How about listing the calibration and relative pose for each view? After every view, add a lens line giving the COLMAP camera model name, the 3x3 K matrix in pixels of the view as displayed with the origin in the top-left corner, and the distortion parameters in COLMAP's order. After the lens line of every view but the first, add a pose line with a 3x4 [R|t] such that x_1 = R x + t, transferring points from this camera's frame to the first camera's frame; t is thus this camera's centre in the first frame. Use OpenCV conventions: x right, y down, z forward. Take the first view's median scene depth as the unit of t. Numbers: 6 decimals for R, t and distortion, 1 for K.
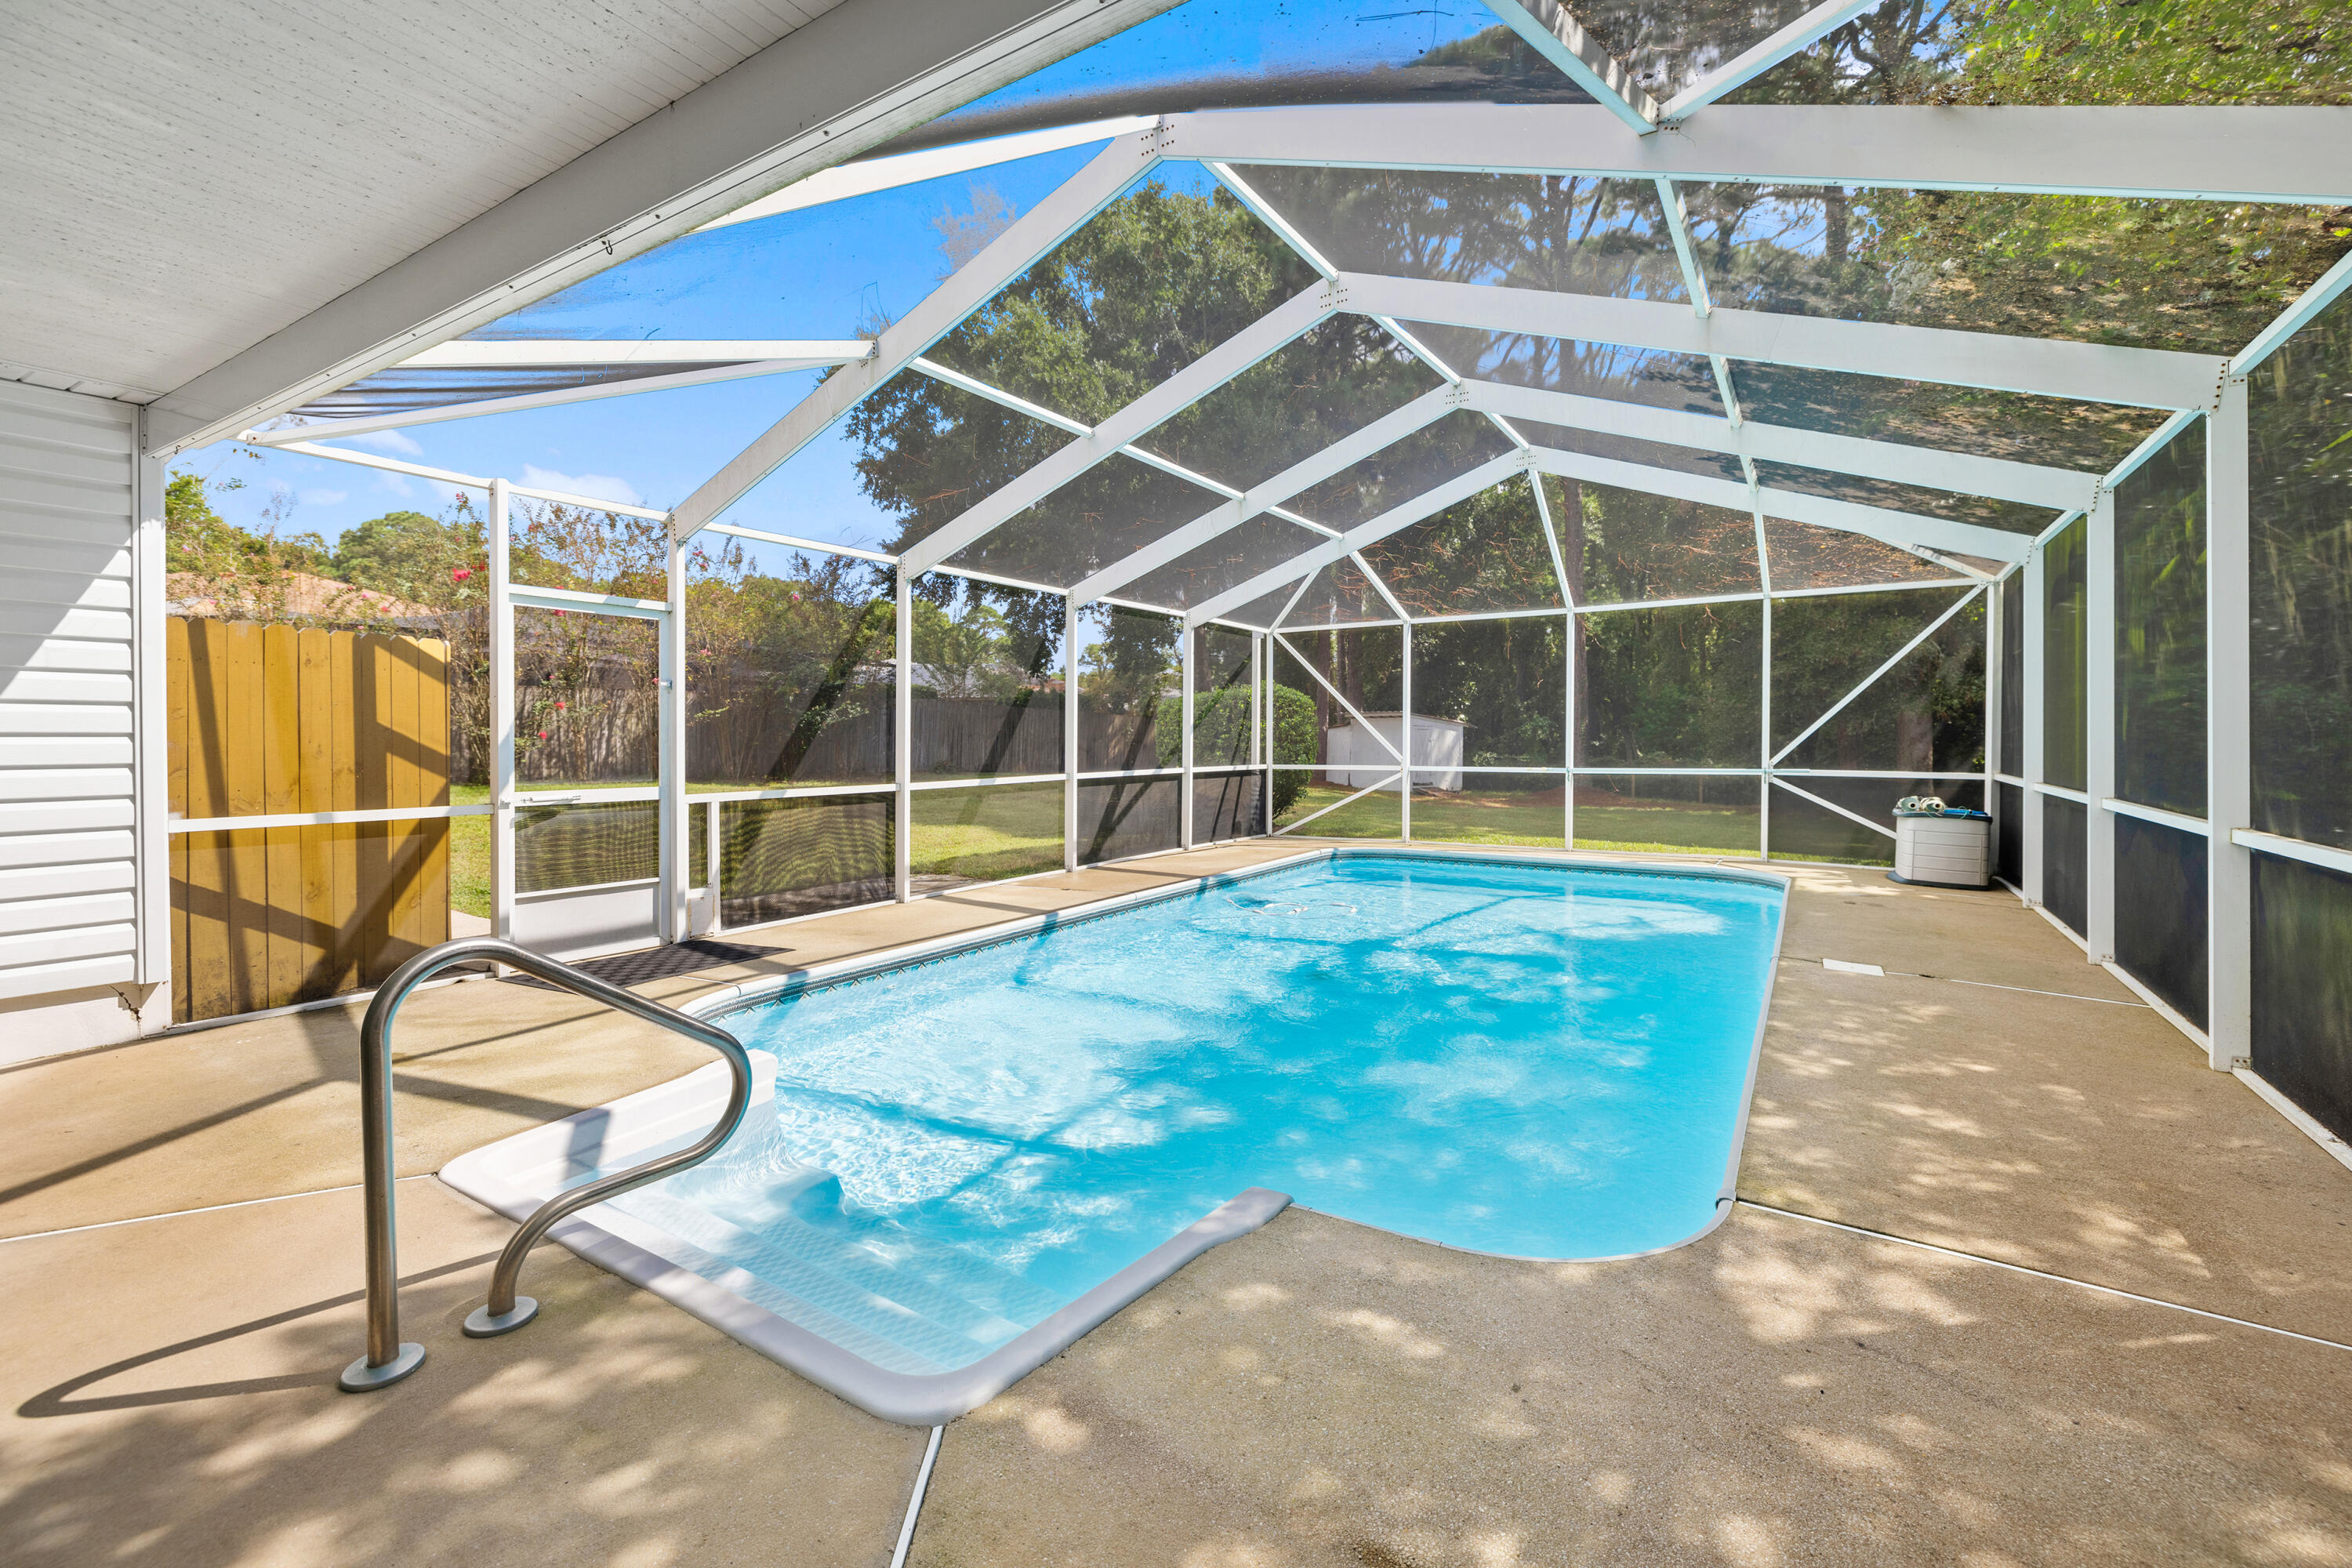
lens RADIAL K [[1025.9, 0, 1149.2], [0, 1025.9, 743.6], [0, 0, 1]] dist [0.000450, 0.000585]
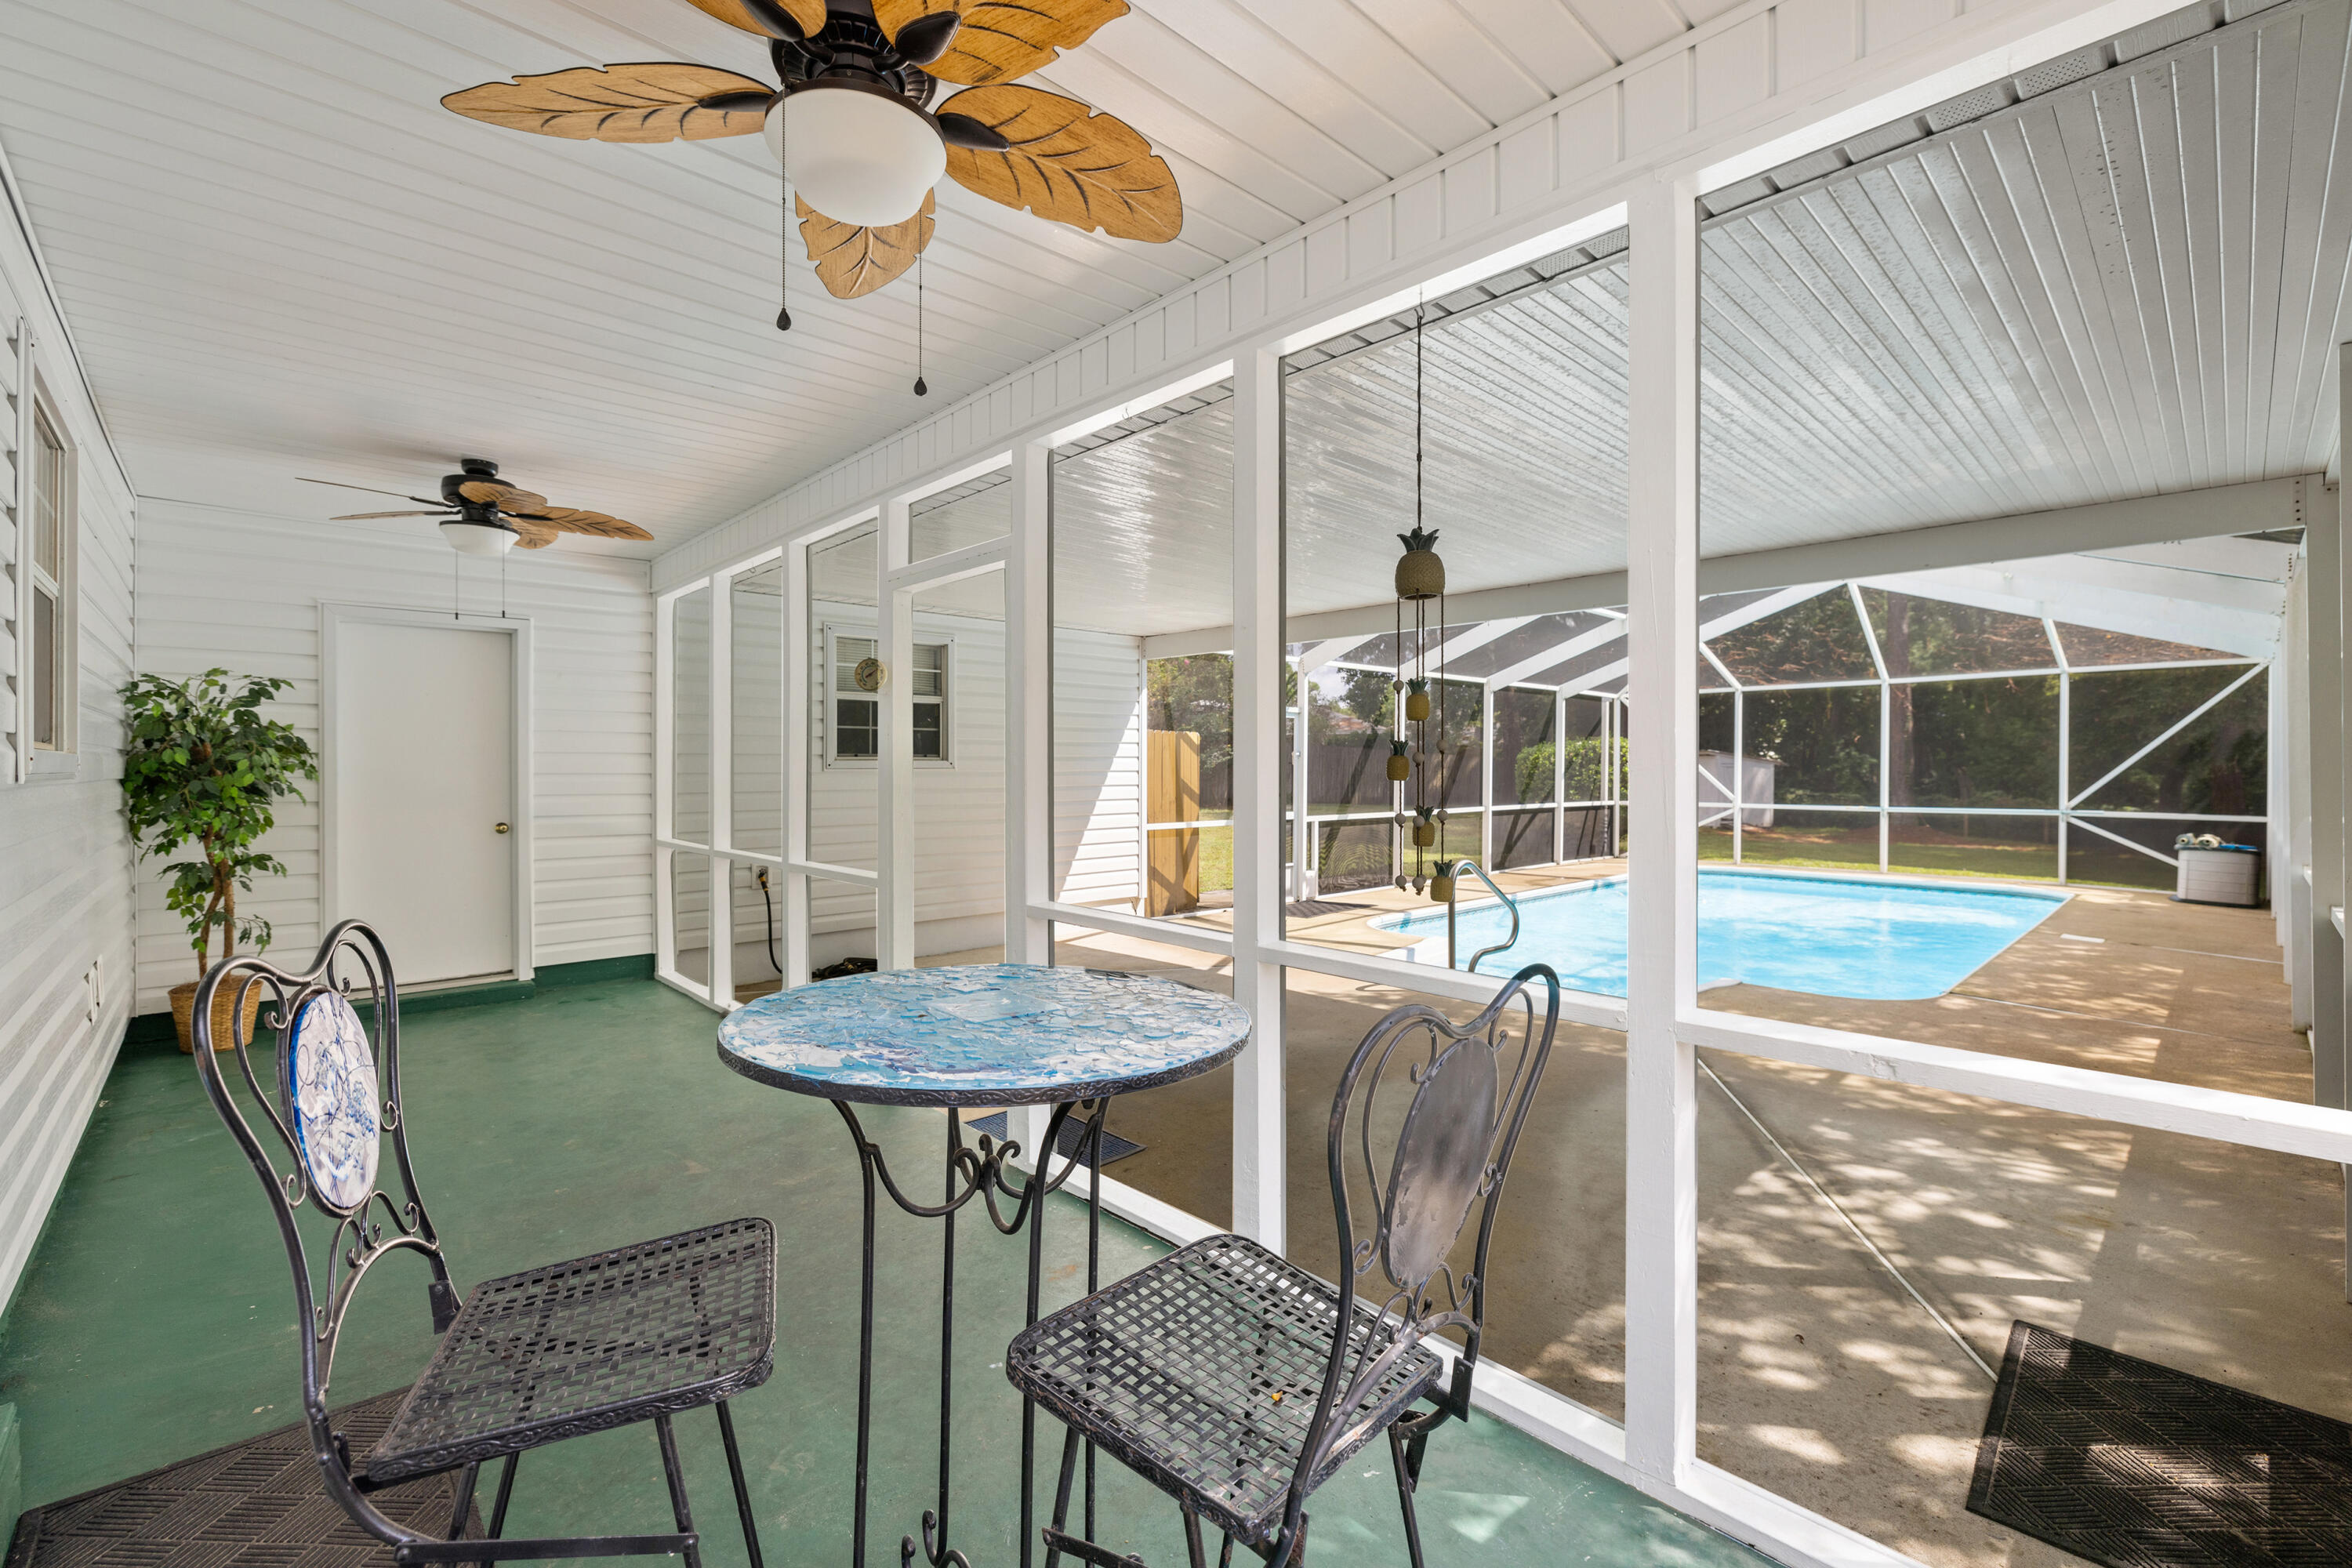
lens RADIAL K [[1025.9, 0, 1166.8], [0, 1025.9, 769.0], [0, 0, 1]] dist [0.000450, 0.000585]
pose [[0.973697, 0.004761, -0.227799, -0.175703], [-0.005841, 0.999975, -0.004068, -0.014428], [0.227774, 0.005291, 0.973700, -0.468284]]
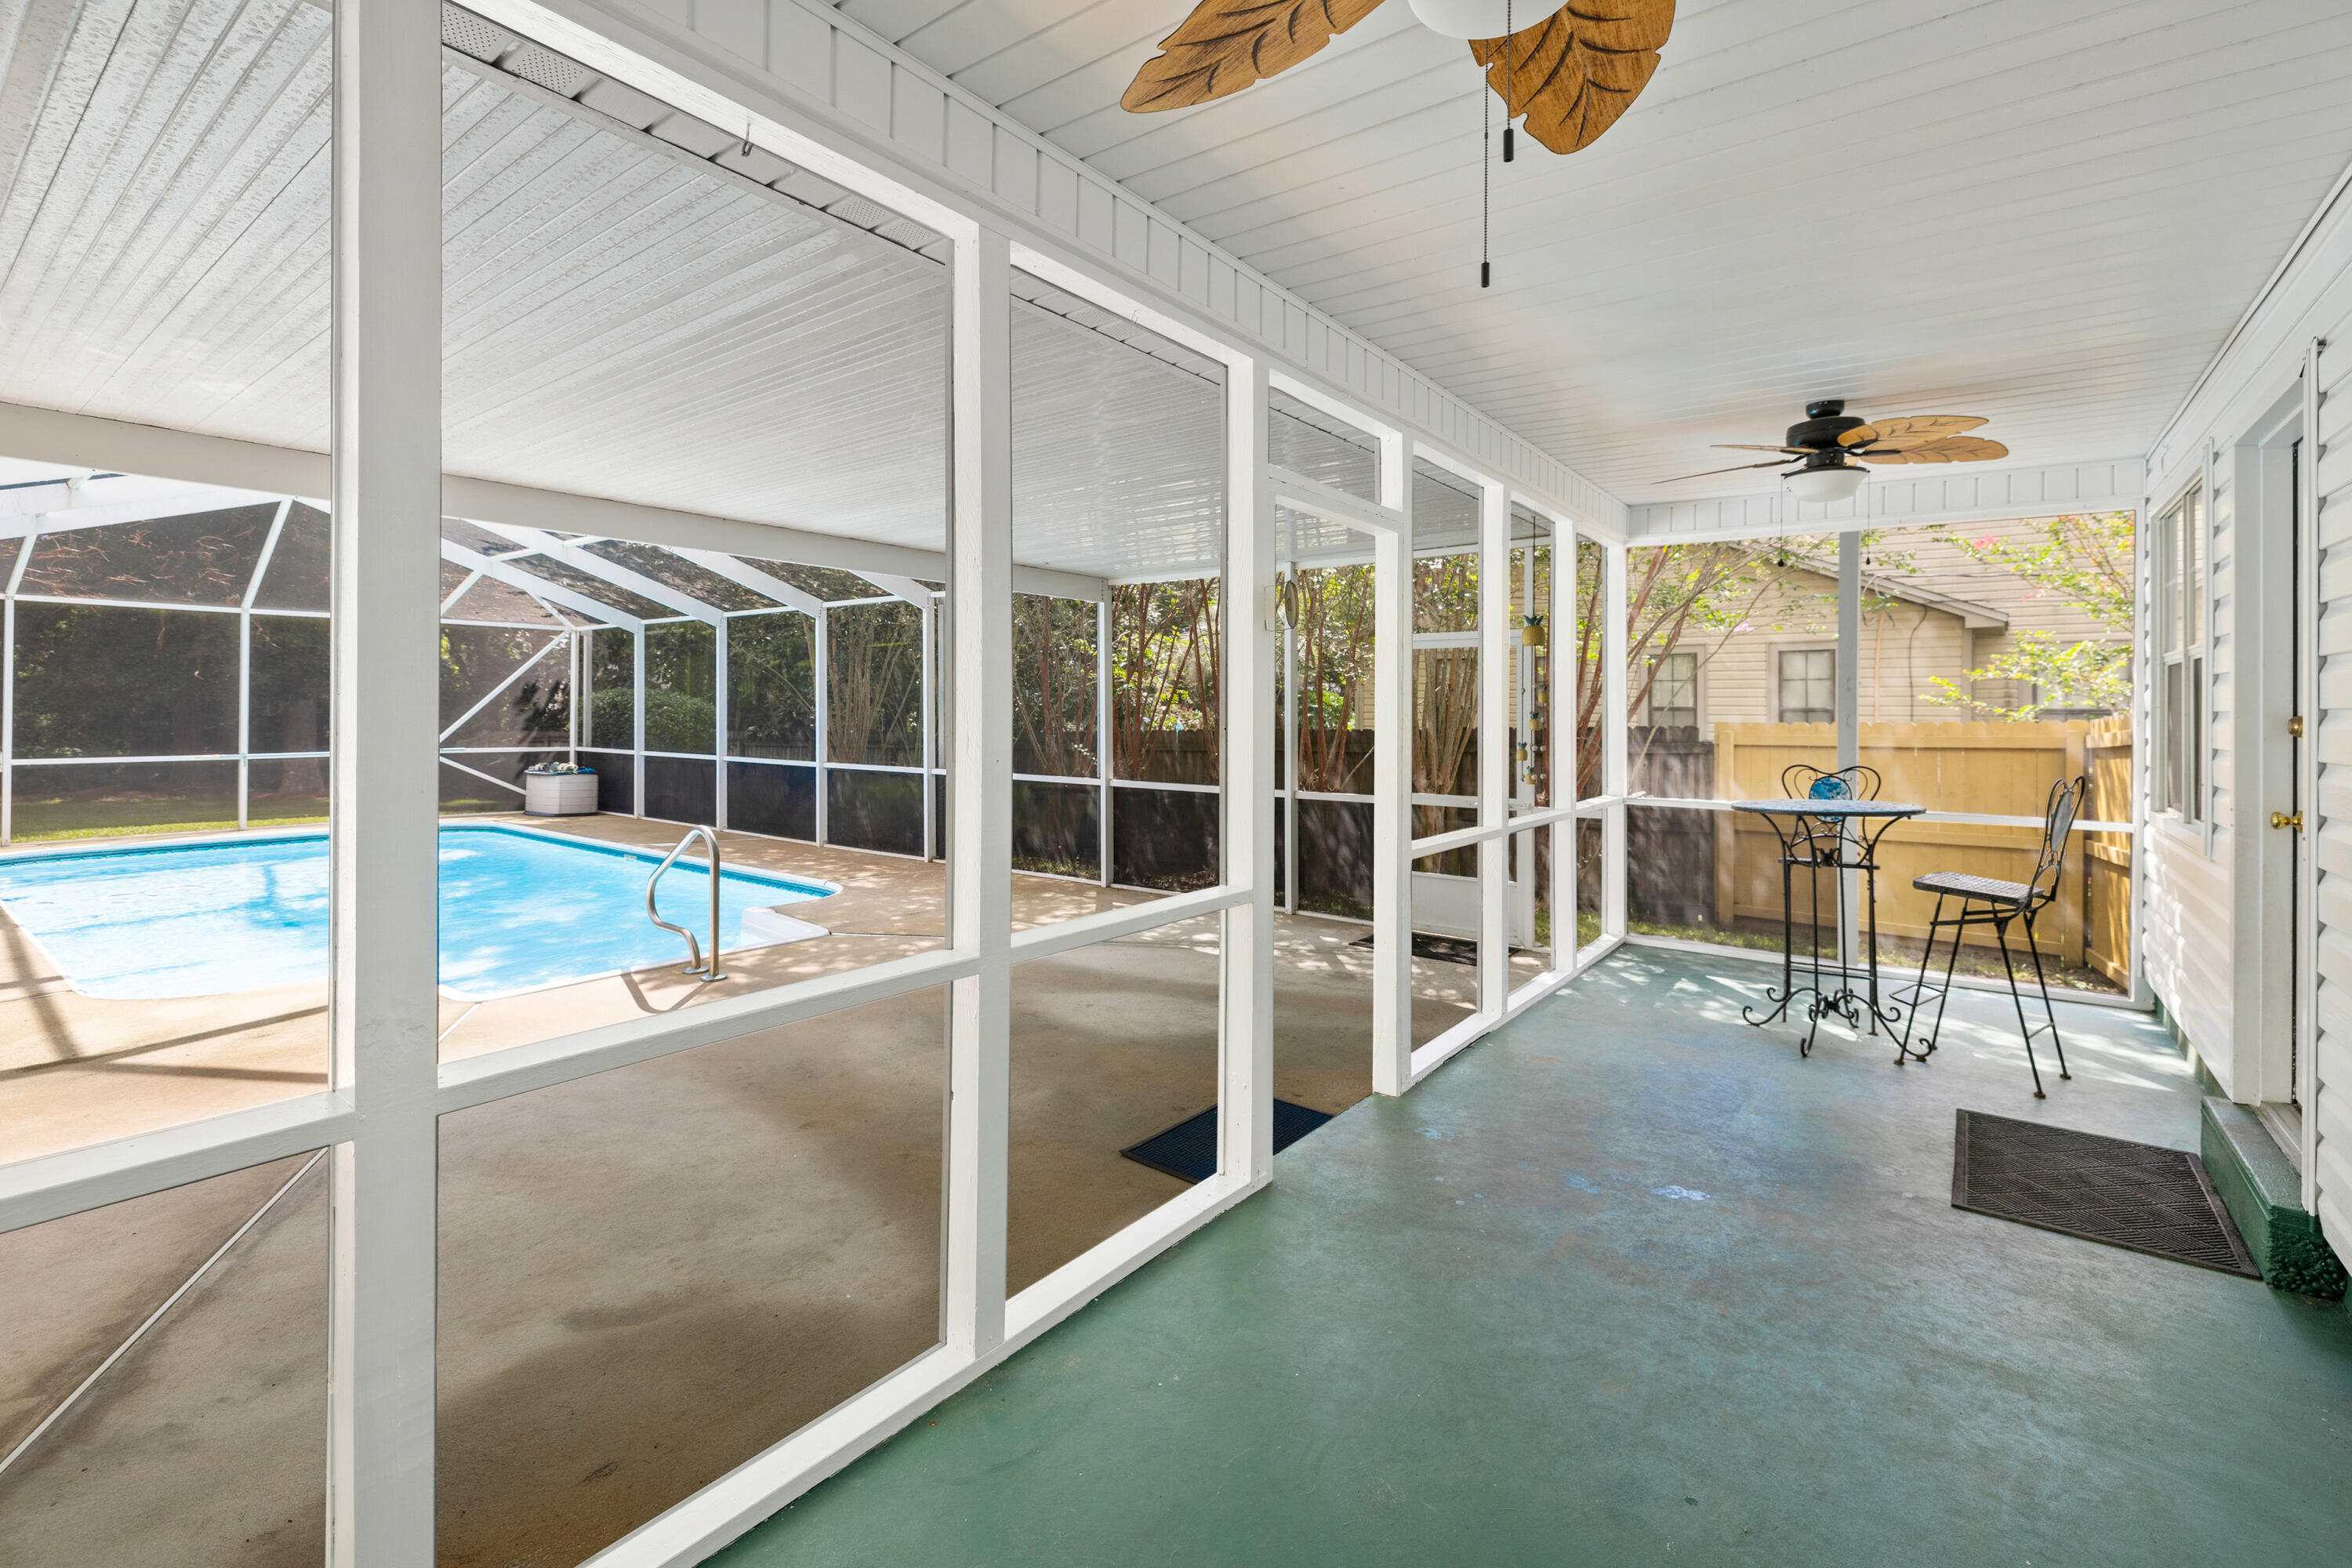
lens RADIAL K [[1025.9, 0, 1189.4], [0, 1025.9, 714.4], [0, 0, 1]] dist [0.000450, 0.000585]
pose [[0.069502, 0.000221, 0.997582, -0.681192], [0.004446, 0.999990, -0.000531, -0.016271], [-0.997572, 0.004472, 0.069500, -0.084392]]
